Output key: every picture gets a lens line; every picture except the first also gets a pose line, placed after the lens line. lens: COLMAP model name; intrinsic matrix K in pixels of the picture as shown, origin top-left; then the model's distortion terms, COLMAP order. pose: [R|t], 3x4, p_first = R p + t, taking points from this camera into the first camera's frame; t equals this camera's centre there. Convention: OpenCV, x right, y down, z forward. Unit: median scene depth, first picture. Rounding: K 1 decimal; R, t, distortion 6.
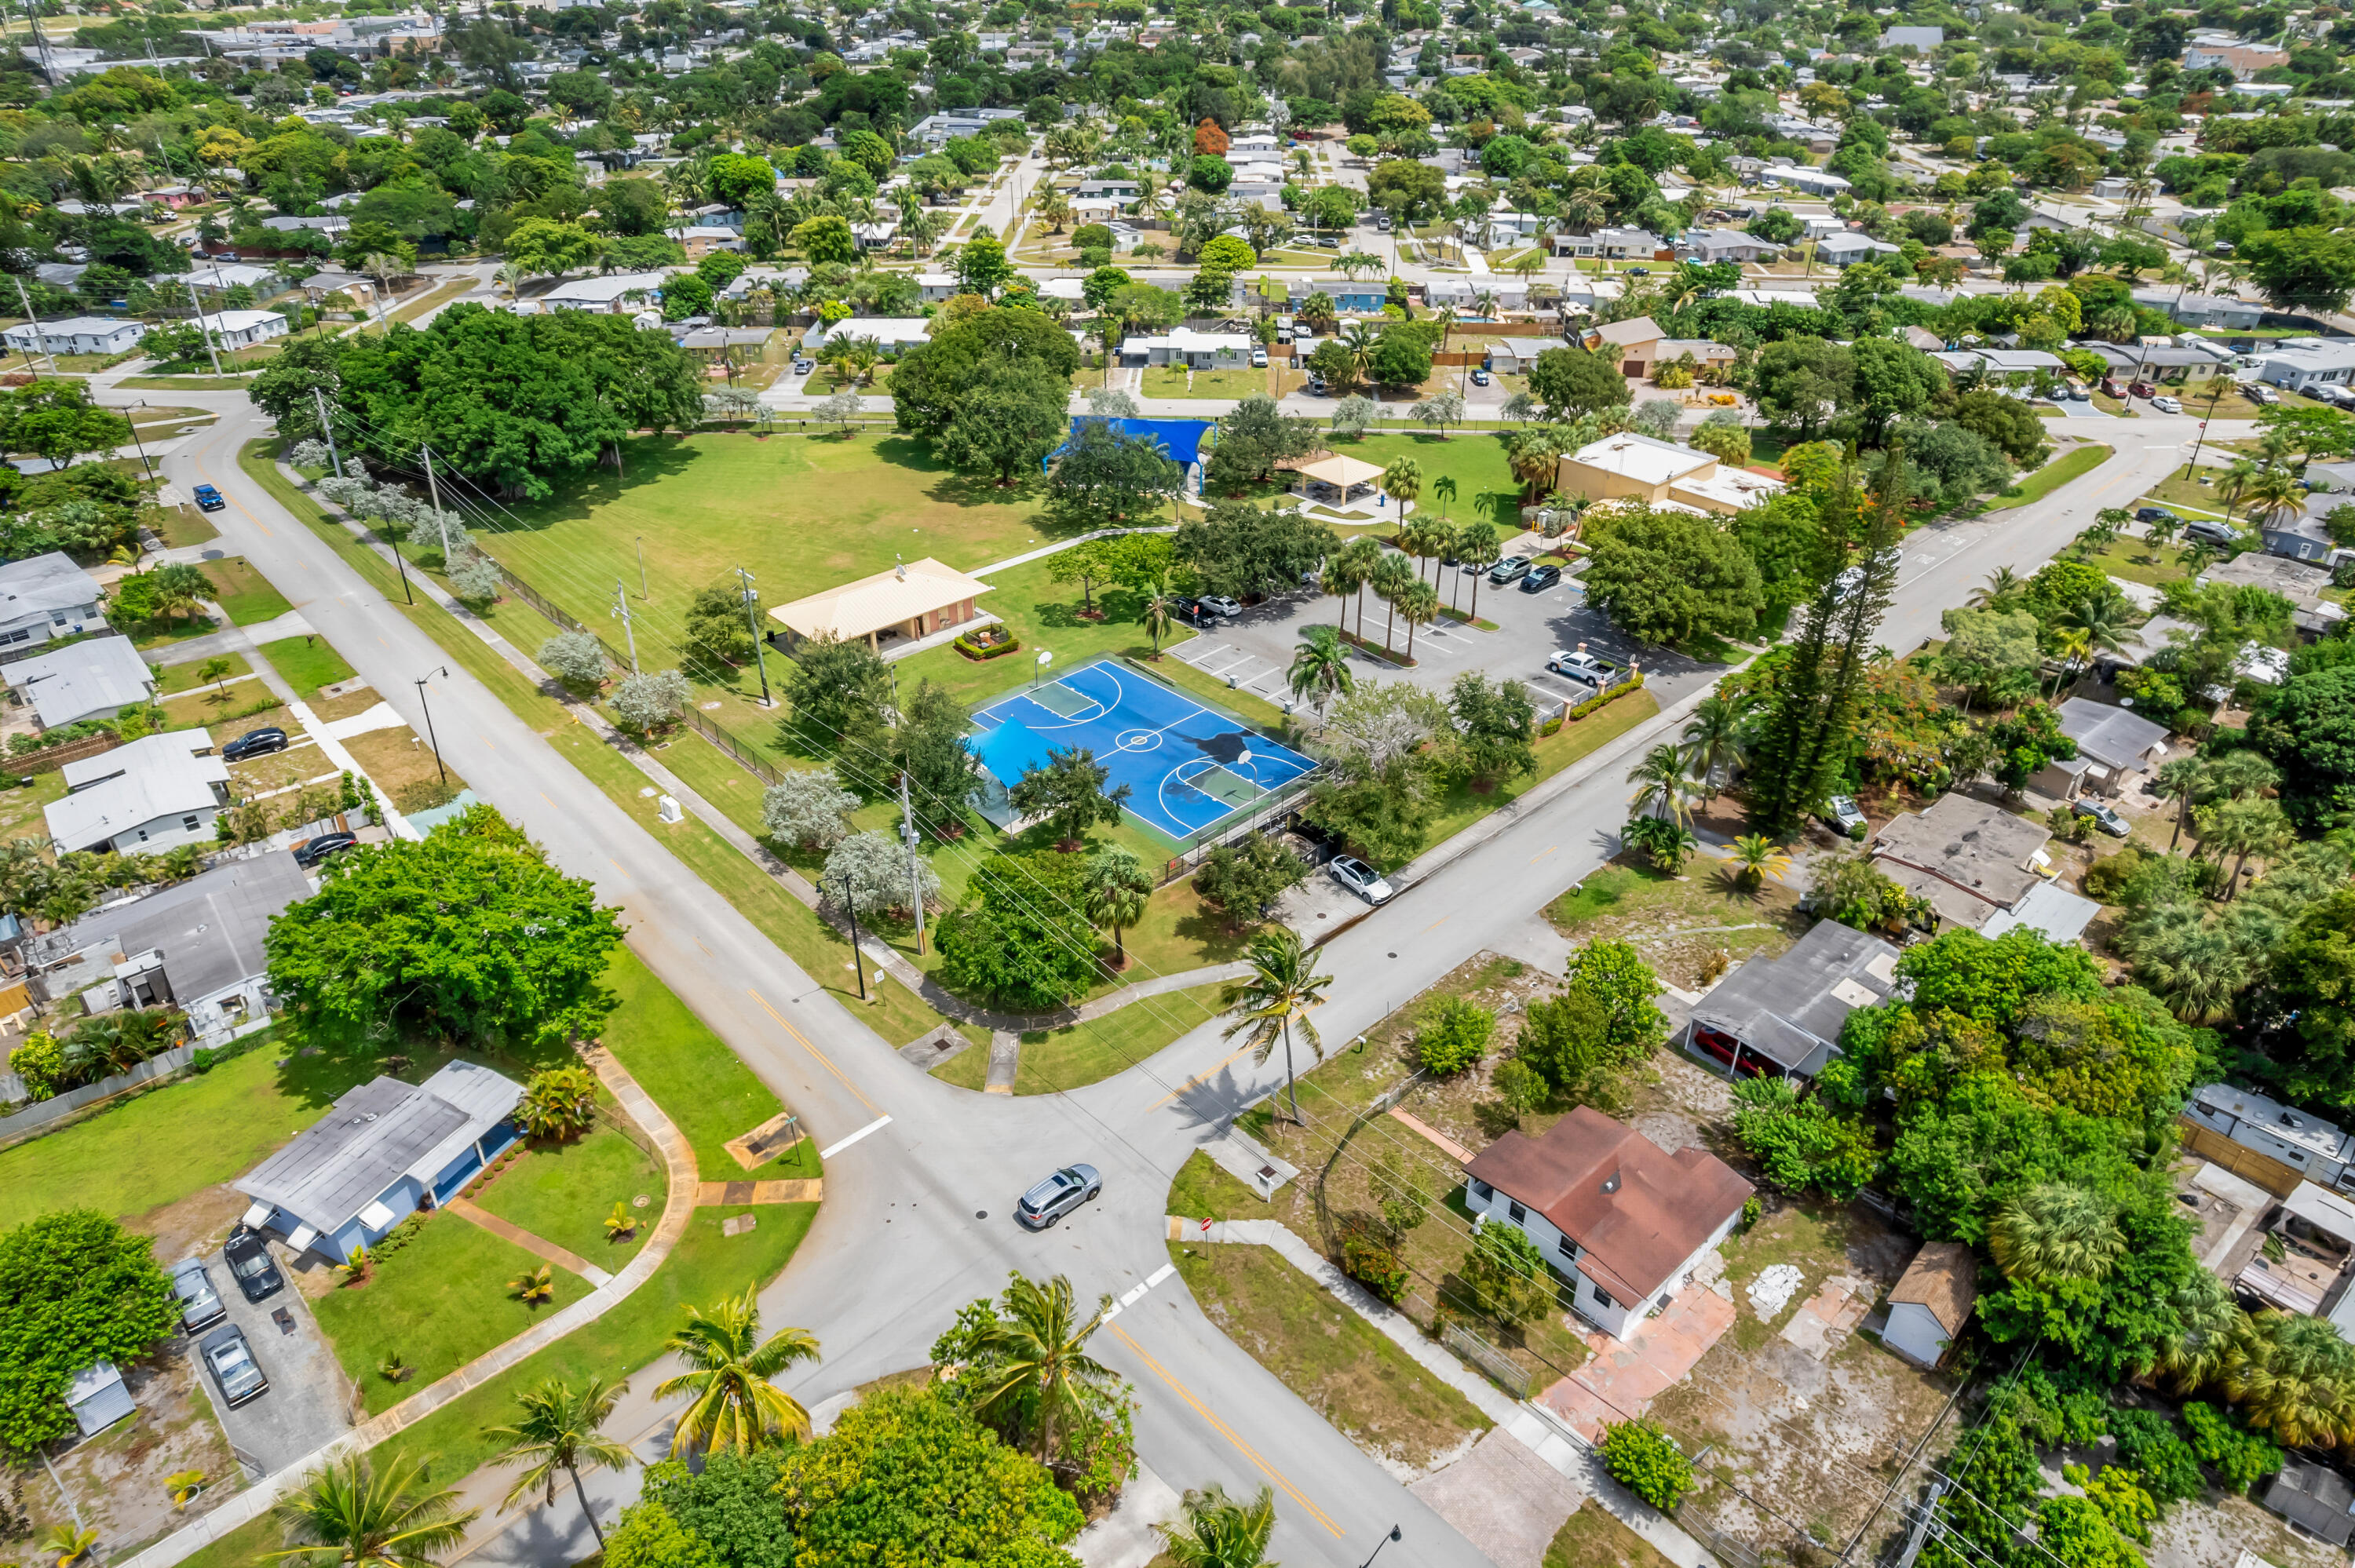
lens RADIAL K [[1505.3, 0, 1177.5], [0, 1505.3, 784.0], [0, 0, 1]] dist [-0.077016, 0.069433]
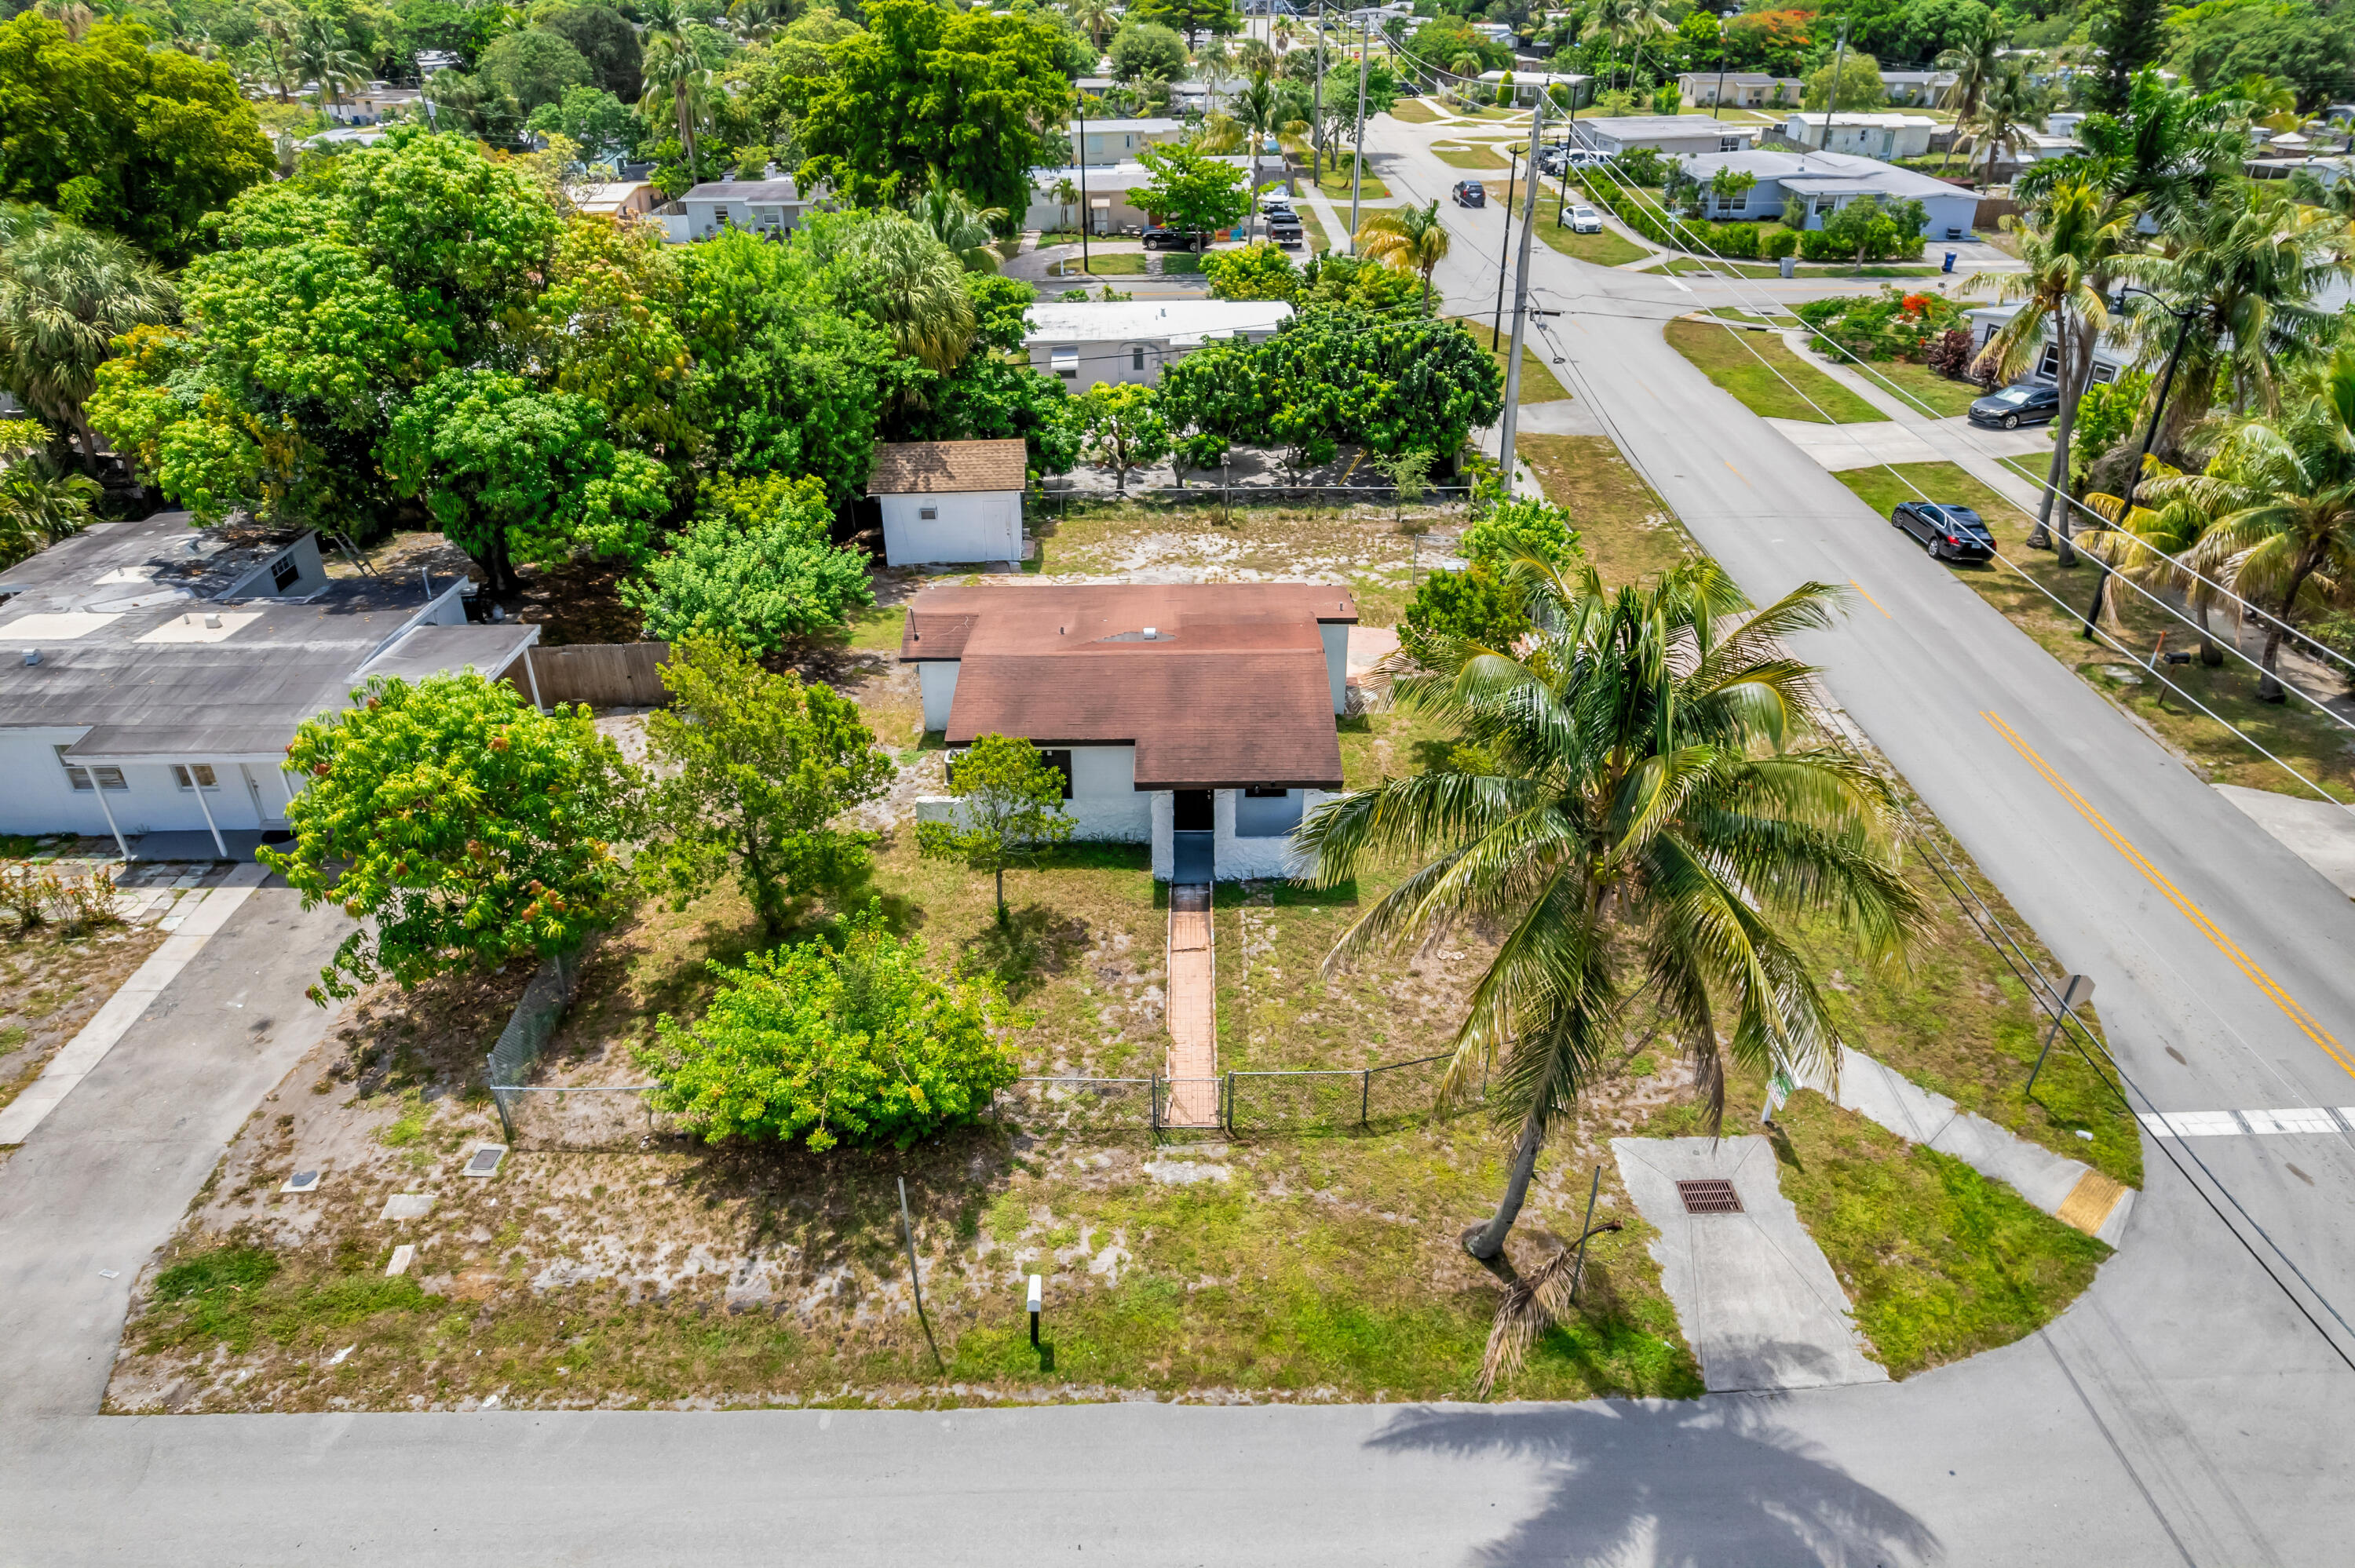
lens RADIAL K [[1505.3, 0, 1177.5], [0, 1505.3, 784.0], [0, 0, 1]] dist [-0.077016, 0.069433]
pose [[-0.739080, -0.333244, 0.585414, -0.006648], [0.356754, 0.543532, 0.759802, -0.034307], [-0.571391, 0.770403, -0.282827, 0.632012]]
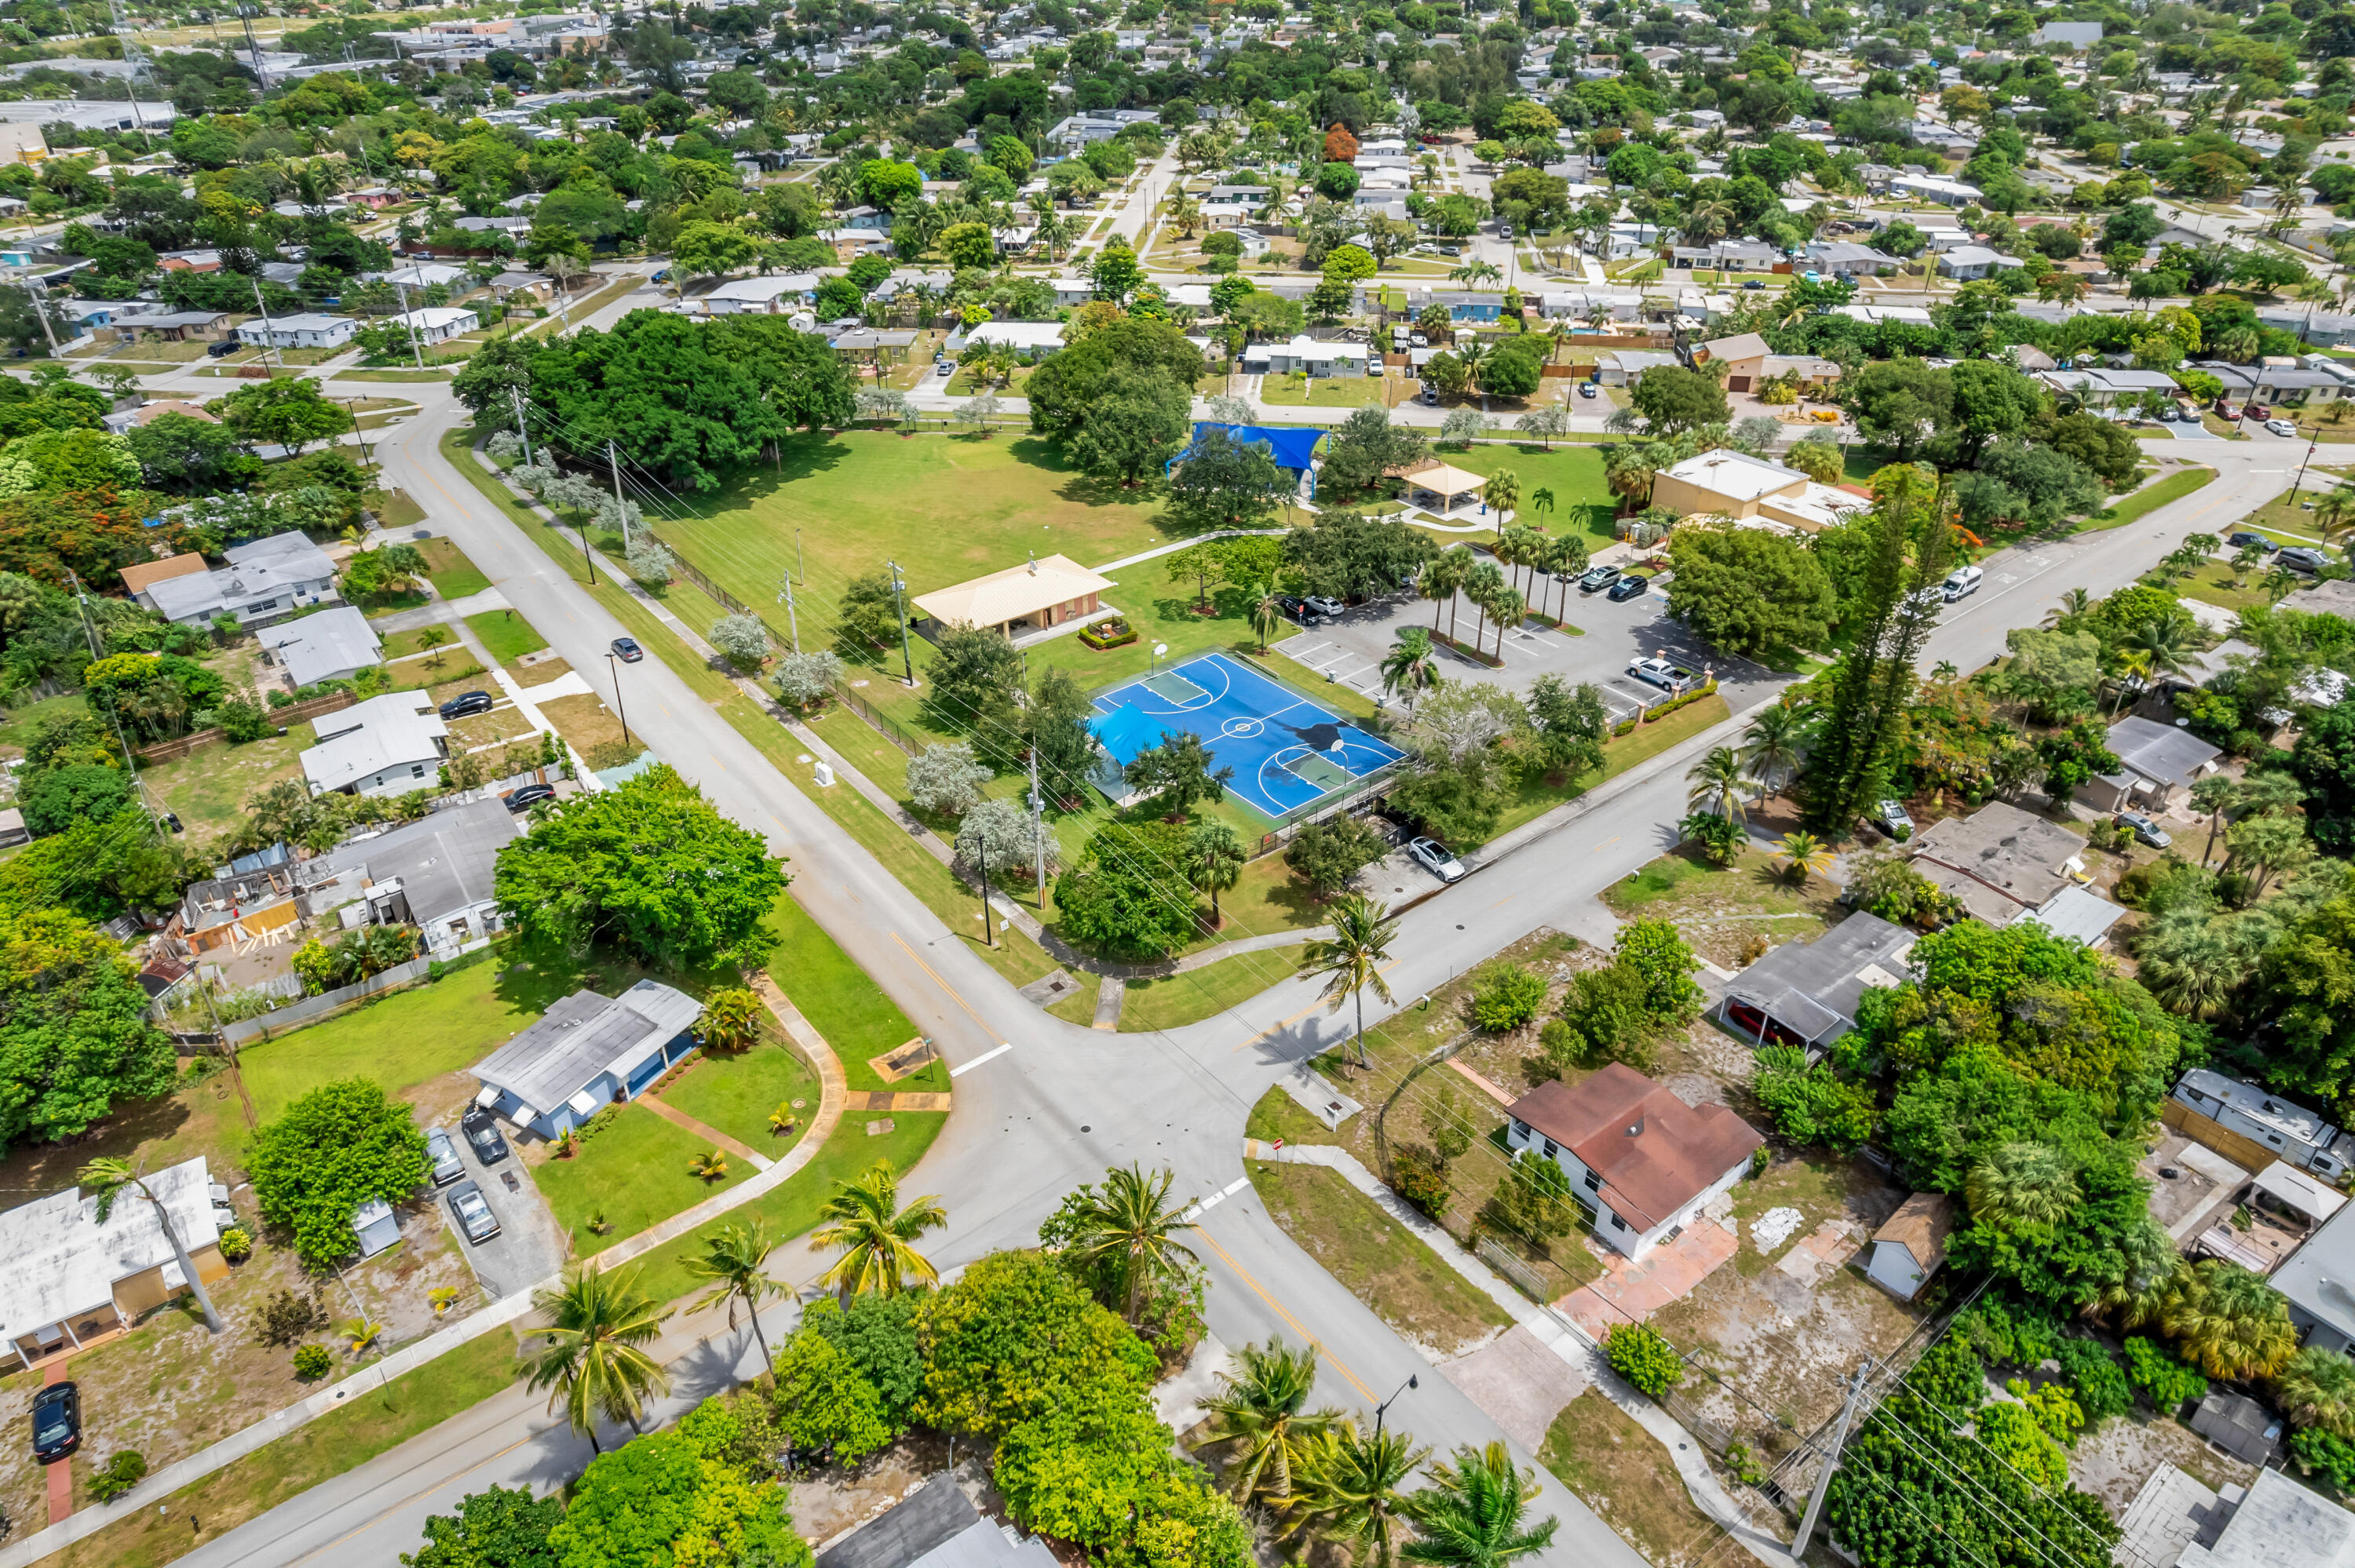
lens RADIAL K [[1506.0, 0, 1177.5], [0, 1506.0, 784.0], [0, 0, 1]] dist [-0.065638, 0.056113]
pose [[0.996484, 0.035723, -0.075782, 0.010520], [-0.035151, 0.999343, 0.008870, 0.003822], [0.076049, -0.006175, 0.997085, -0.088764]]
